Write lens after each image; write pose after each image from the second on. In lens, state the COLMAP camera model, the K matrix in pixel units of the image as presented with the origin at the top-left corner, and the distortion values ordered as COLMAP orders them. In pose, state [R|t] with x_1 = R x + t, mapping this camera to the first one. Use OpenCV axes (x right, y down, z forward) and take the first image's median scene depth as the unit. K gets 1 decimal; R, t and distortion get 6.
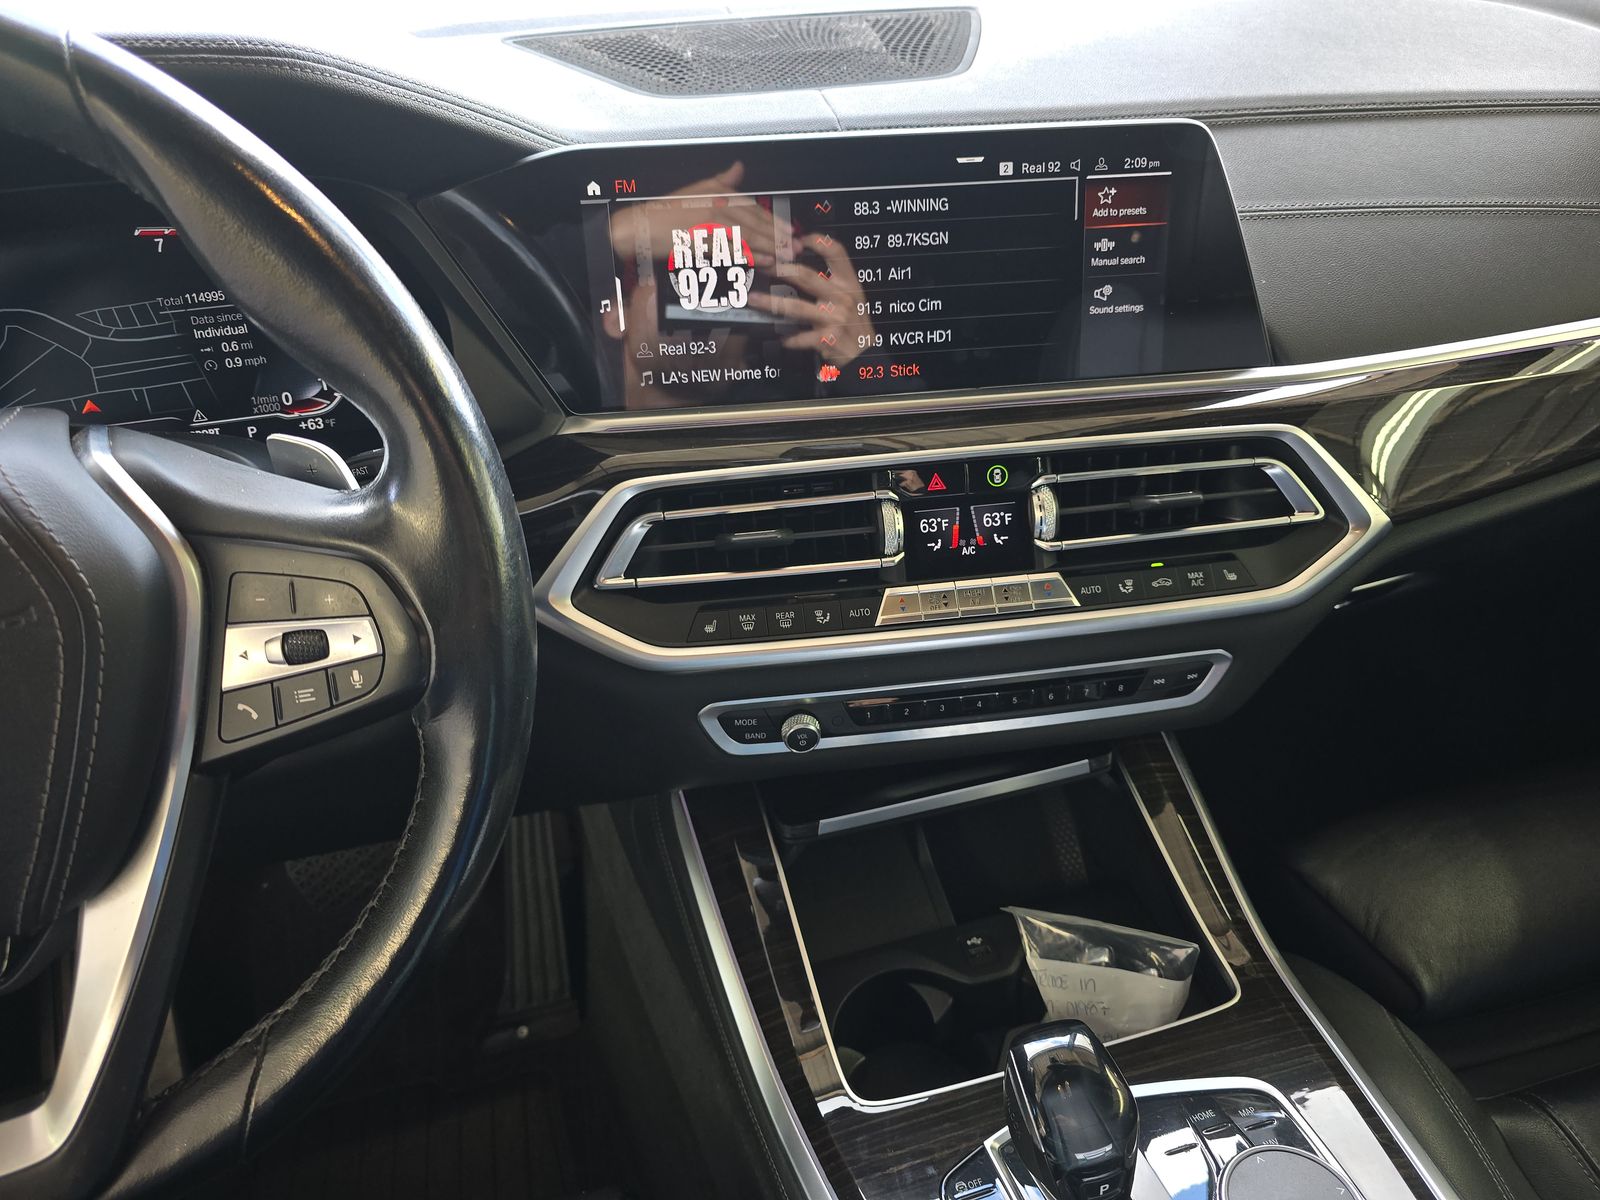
lens RADIAL K [[1035.4, 0, 793.2], [0, 1035.4, 605.0], [0, 0, 1]] dist [0.020428, -0.049766]
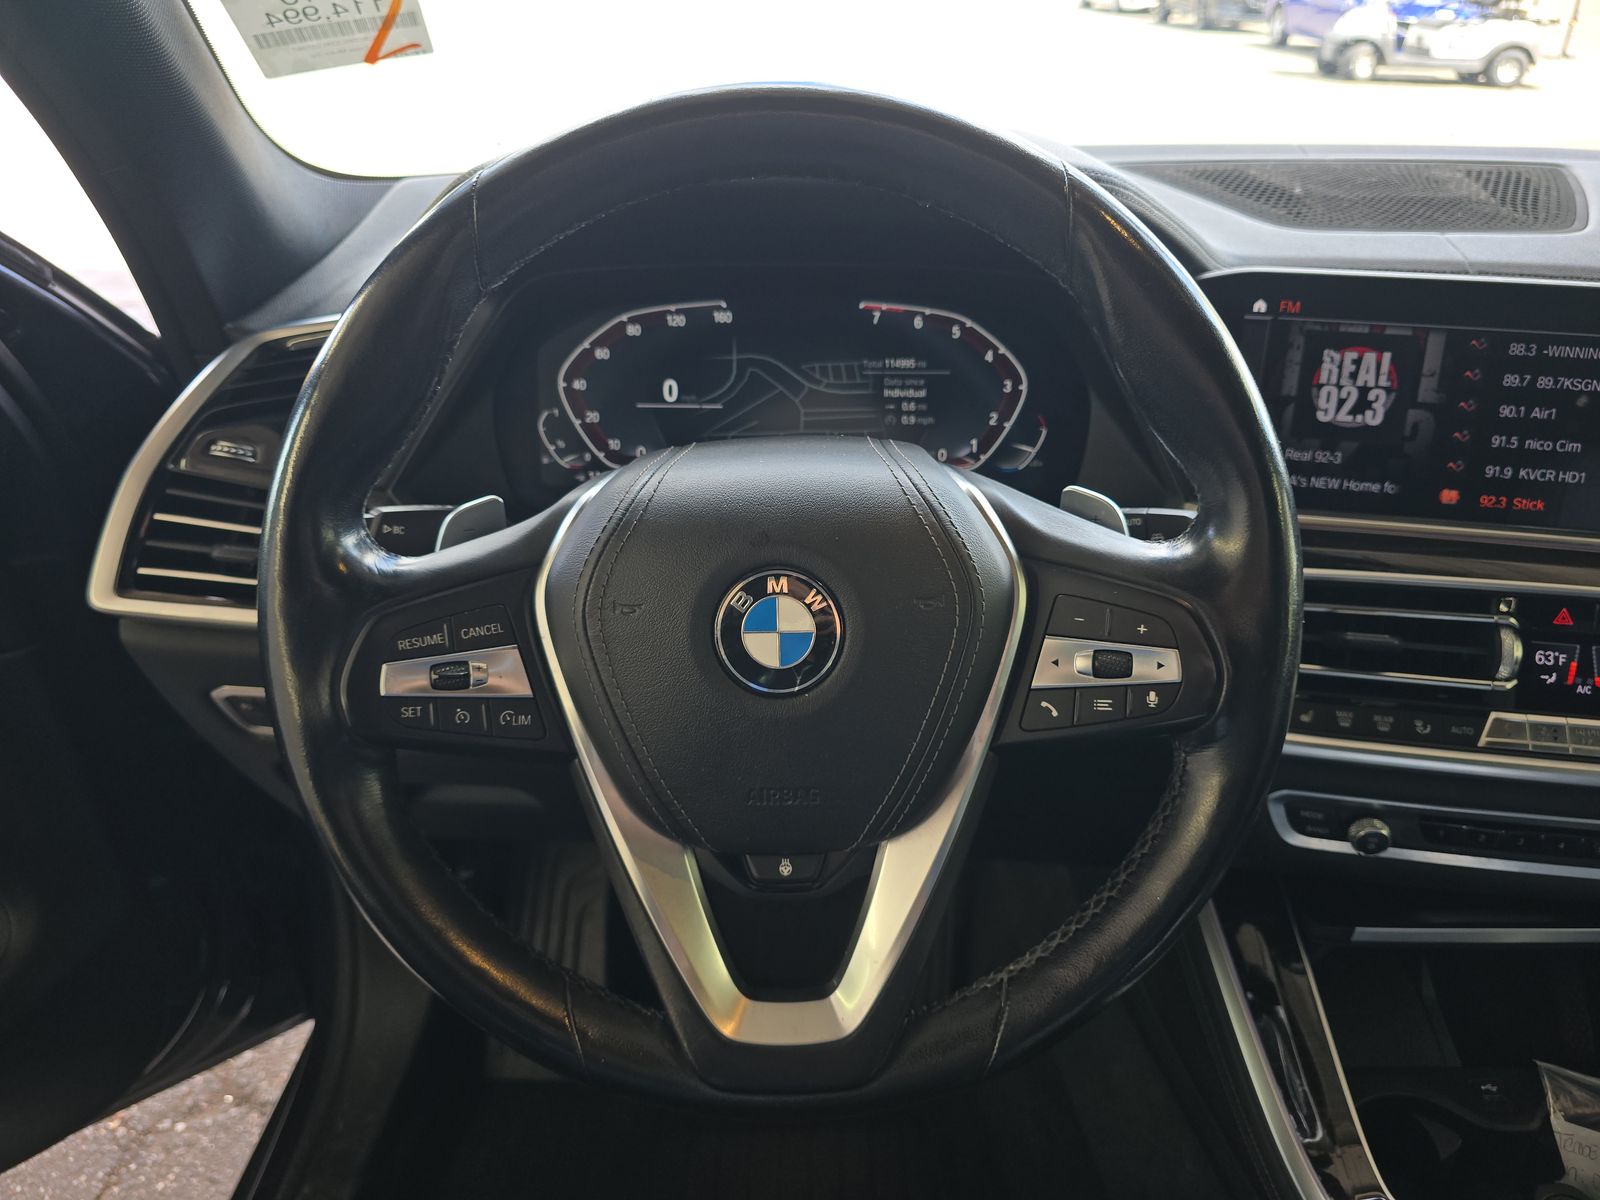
lens RADIAL K [[1035.4, 0, 793.2], [0, 1035.4, 605.0], [0, 0, 1]] dist [0.020428, -0.049766]
pose [[0.954476, 0.163201, -0.249681, -0.329003], [-0.184041, 0.980938, -0.062370, 0.070865], [0.234743, 0.105483, 0.966317, -0.150957]]
